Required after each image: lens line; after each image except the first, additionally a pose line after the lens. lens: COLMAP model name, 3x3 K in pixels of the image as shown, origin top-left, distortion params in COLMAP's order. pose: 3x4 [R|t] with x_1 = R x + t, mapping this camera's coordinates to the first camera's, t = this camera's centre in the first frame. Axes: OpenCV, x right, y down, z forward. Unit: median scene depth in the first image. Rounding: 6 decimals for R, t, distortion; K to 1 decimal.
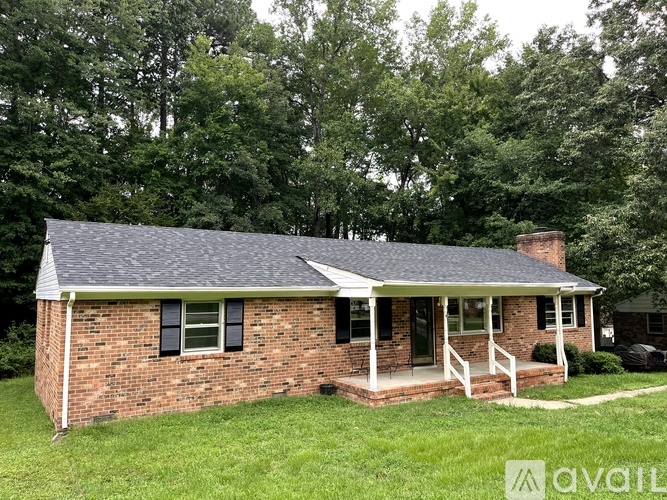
lens RADIAL K [[497.4, 0, 333.5], [0, 497.4, 250.0], [0, 0, 1]] dist [0.061043, -0.082286]
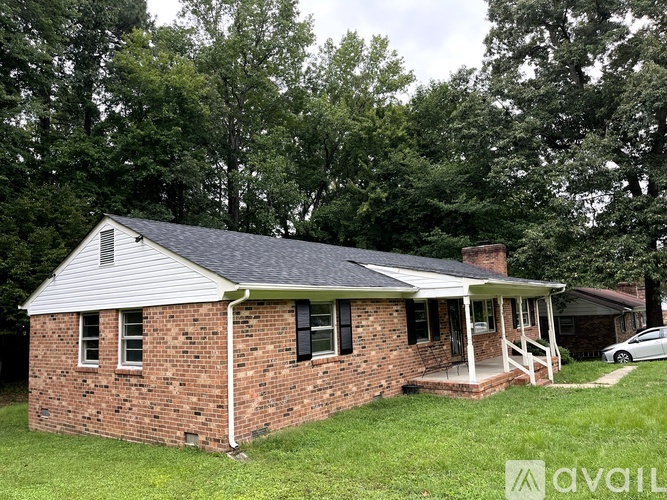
lens RADIAL K [[497.4, 0, 333.5], [0, 497.4, 250.0], [0, 0, 1]] dist [0.061043, -0.082286]
pose [[0.945866, 0.007049, 0.324480, -0.526031], [0.007490, 0.999024, -0.043535, 0.042328], [-0.324470, 0.043609, 0.944890, 0.087062]]
